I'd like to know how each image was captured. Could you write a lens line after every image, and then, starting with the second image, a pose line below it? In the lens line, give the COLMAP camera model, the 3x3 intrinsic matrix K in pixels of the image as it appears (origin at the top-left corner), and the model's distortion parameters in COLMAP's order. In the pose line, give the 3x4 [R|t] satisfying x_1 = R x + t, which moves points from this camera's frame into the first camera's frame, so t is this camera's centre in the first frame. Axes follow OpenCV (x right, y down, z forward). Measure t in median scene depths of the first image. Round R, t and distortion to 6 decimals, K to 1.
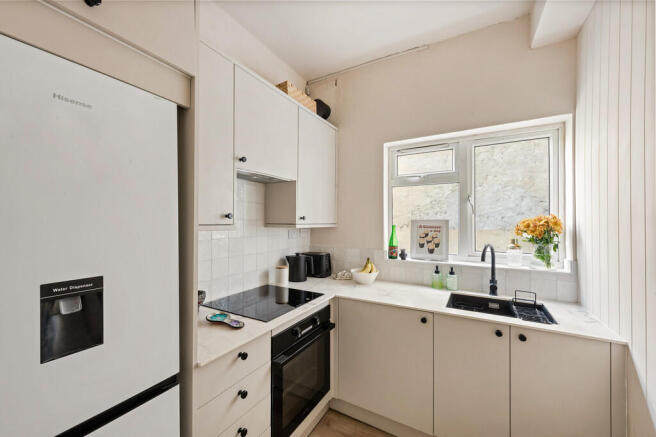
lens RADIAL K [[262.4, 0, 326.5], [0, 262.4, 220.8], [0, 0, 1]] dist [-0.009330, -0.000110]
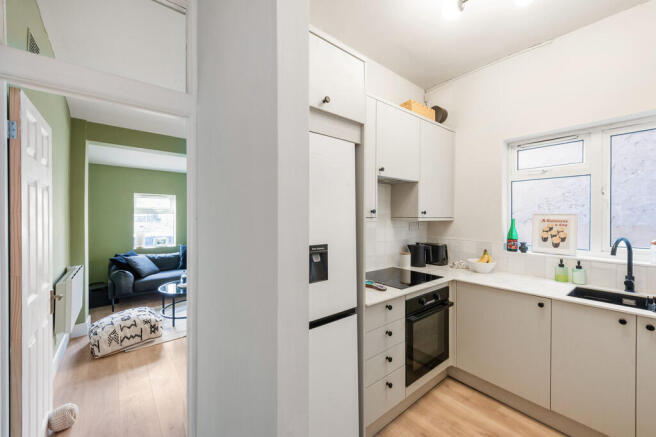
lens RADIAL K [[262.4, 0, 344.1], [0, 262.4, 216.0], [0, 0, 1]] dist [-0.009330, -0.000110]
pose [[0.943334, 0.001310, -0.331842, -0.041218], [0.000251, 0.999989, 0.004660, -0.000229], [0.331845, -0.004480, 0.943323, -0.264957]]
